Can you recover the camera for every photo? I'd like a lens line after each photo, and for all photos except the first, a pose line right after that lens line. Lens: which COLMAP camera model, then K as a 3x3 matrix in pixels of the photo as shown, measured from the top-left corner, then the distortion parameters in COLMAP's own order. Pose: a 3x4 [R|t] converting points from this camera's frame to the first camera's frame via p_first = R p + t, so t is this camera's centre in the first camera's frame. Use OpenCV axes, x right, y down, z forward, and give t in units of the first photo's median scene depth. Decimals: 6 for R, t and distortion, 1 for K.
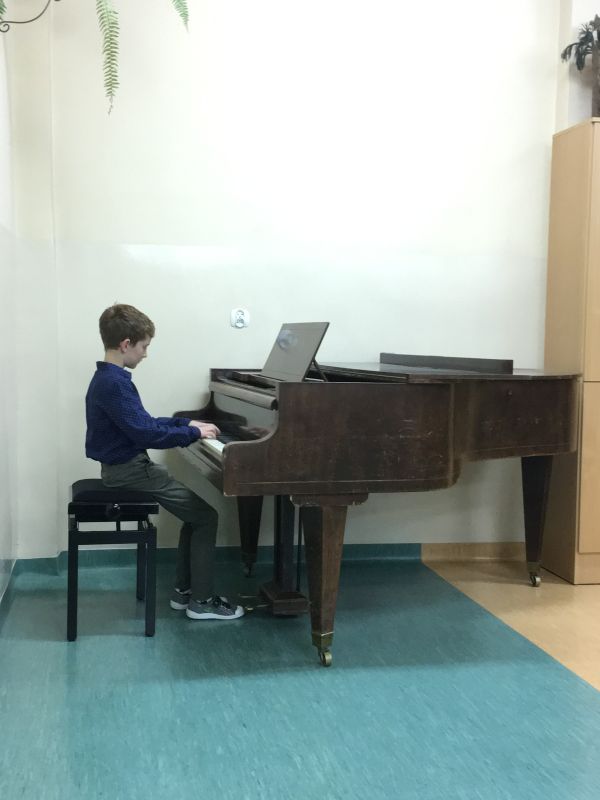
lens RADIAL K [[1017.8, 0, 300.0], [0, 1017.8, 400.0], [0, 0, 1]] dist [0.078524, -0.045749]
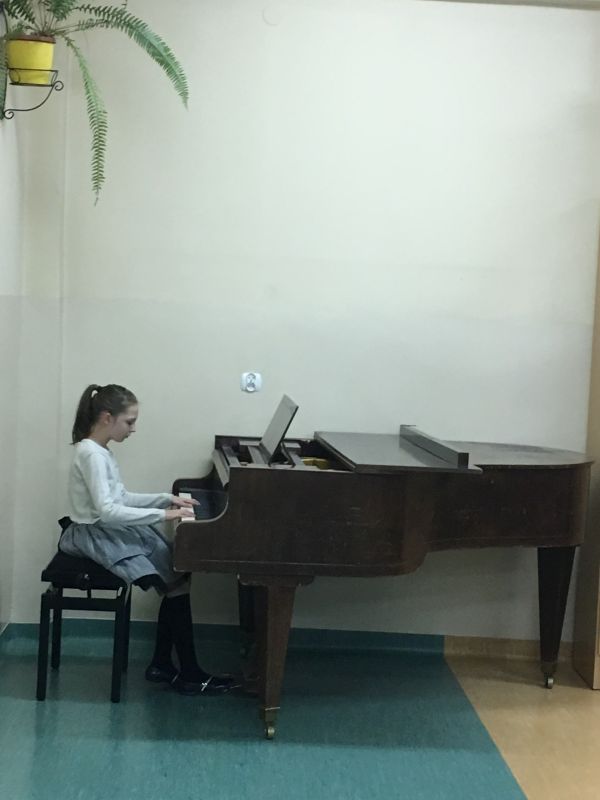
lens RADIAL K [[1589.0, 0, 300.0], [0, 1589.0, 400.0], [0, 0, 1]] dist [0.075148, -0.018114]
pose [[0.987408, 0.041626, -0.152622, 0.221931], [-0.043450, 0.999018, -0.008635, -0.056104], [0.152113, 0.015157, 0.988247, -0.465949]]
